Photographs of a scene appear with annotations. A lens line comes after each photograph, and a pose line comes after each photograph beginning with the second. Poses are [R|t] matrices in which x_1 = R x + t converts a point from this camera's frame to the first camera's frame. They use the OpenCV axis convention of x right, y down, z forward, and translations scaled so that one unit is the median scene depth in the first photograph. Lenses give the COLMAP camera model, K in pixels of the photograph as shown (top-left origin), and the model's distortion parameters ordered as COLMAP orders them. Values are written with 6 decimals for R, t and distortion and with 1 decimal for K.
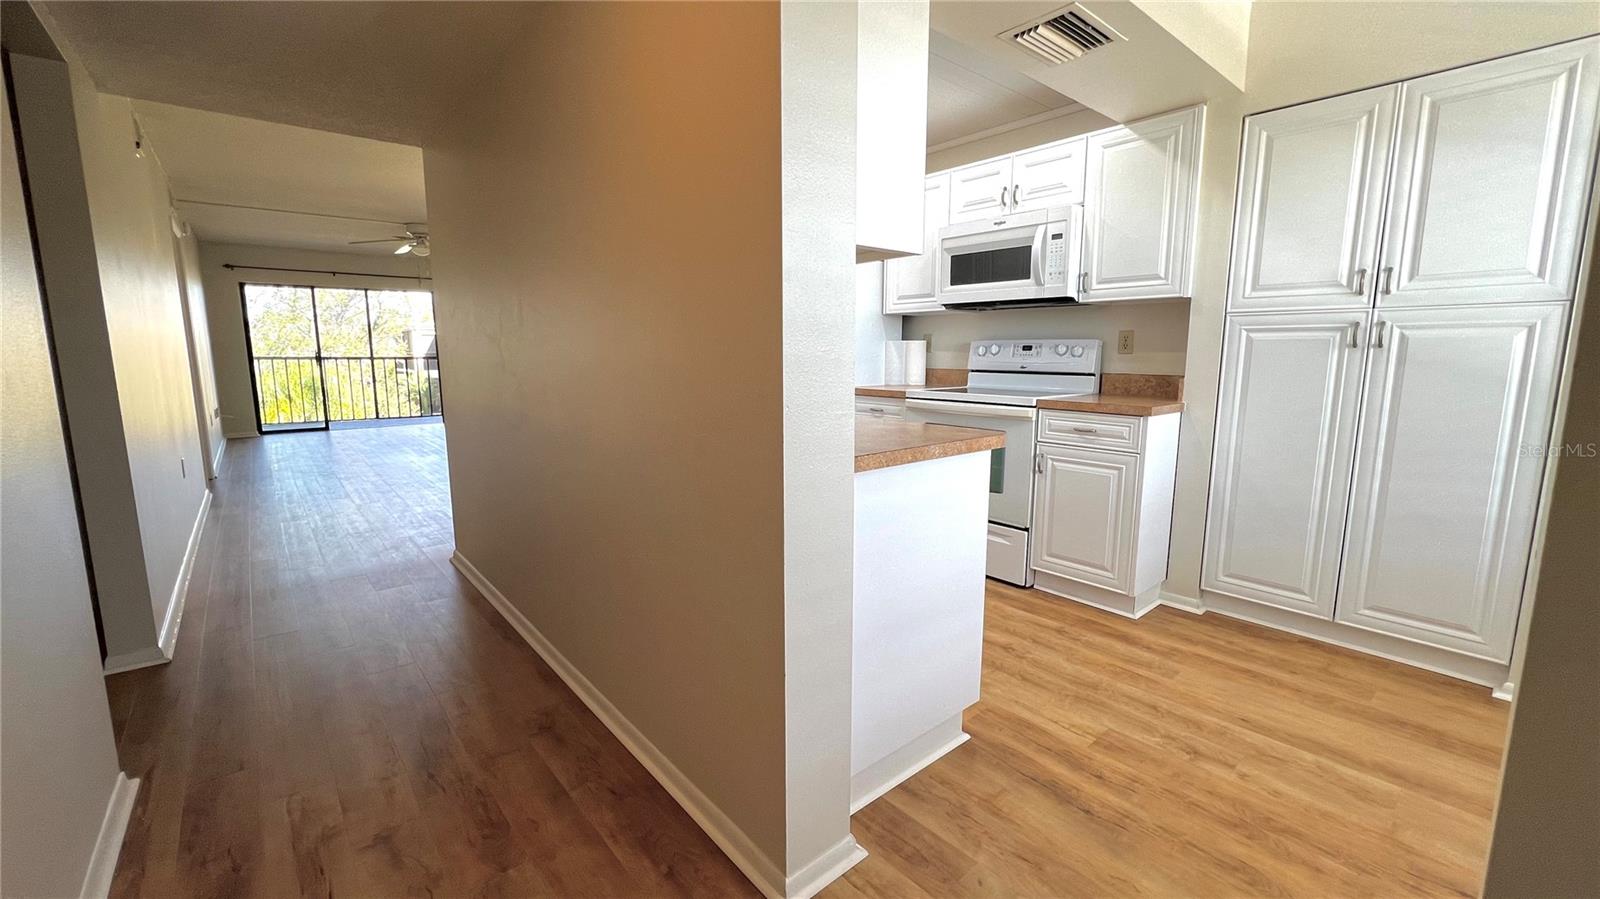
lens RADIAL K [[645.2, 0, 795.9], [0, 645.2, 445.4], [0, 0, 1]] dist [0.000641, 0.000352]
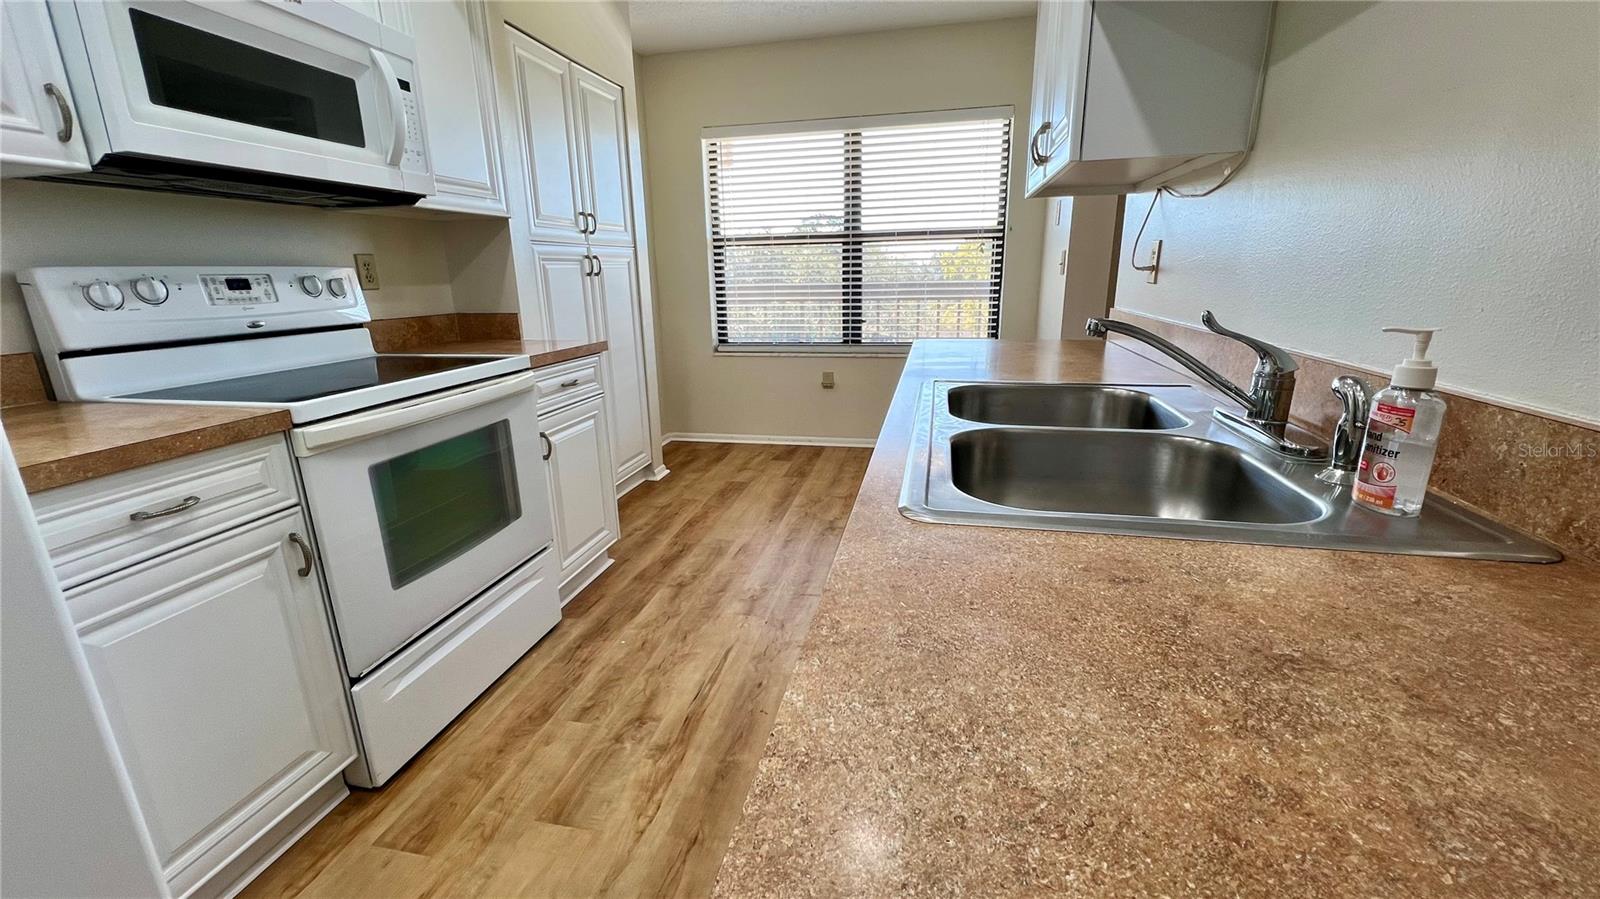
lens RADIAL K [[645.2, 0, 795.9], [0, 645.2, 445.4], [0, 0, 1]] dist [0.000641, 0.000352]
pose [[-0.608953, -0.196716, 0.768427, -0.276695], [0.136182, 0.928447, 0.345601, -0.150086], [-0.781429, 0.315101, -0.538591, 0.978651]]
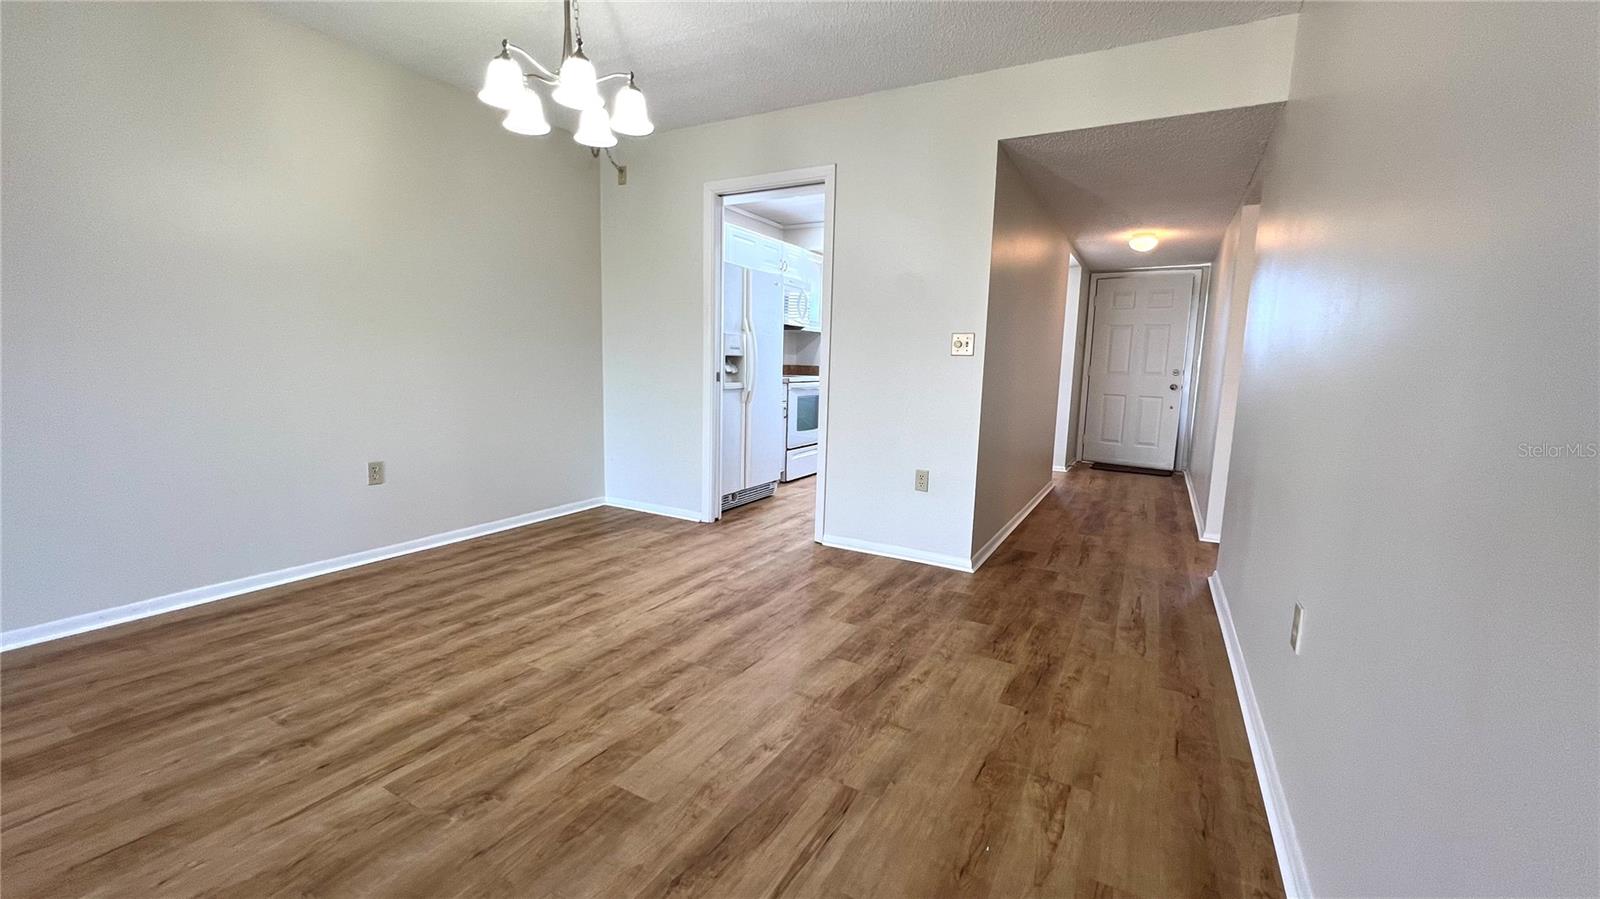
lens RADIAL K [[645.2, 0, 795.9], [0, 645.2, 445.4], [0, 0, 1]] dist [0.000641, 0.000352]
pose [[-0.351944, -0.130930, 0.926819, -1.270549], [0.111114, 0.977323, 0.180259, -0.203182], [-0.929403, 0.166423, -0.329415, 1.509293]]
